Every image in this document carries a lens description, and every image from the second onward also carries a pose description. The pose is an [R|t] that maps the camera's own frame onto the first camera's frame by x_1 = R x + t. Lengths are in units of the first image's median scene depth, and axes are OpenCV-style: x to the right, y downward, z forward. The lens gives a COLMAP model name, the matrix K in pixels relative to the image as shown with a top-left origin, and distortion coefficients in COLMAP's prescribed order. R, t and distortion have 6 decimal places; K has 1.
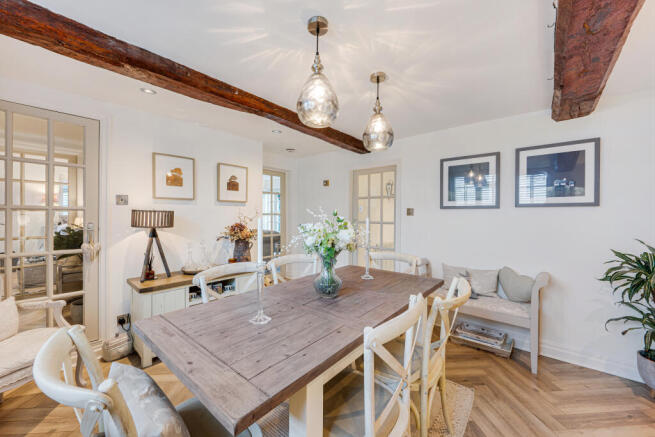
lens RADIAL K [[256.9, 0, 326.4], [0, 256.9, 215.6], [0, 0, 1]] dist [-0.003031, -0.000037]
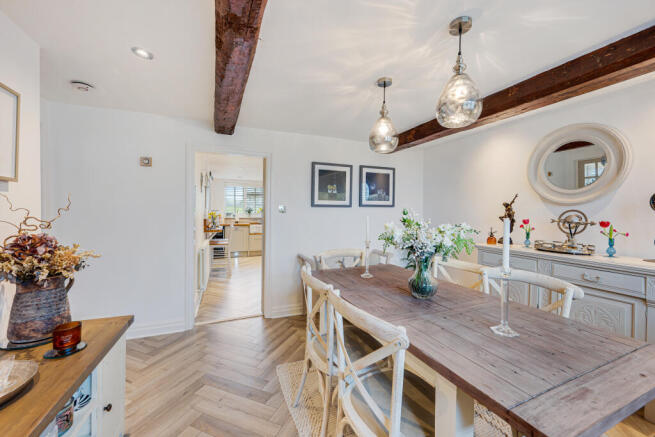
lens RADIAL K [[256.9, 0, 326.4], [0, 256.9, 215.6], [0, 0, 1]] dist [-0.003031, -0.000037]
pose [[0.452067, -0.015045, 0.891857, -0.805076], [-0.002128, 0.999837, 0.017945, -0.011199], [-0.891981, -0.010010, 0.451961, 0.691481]]
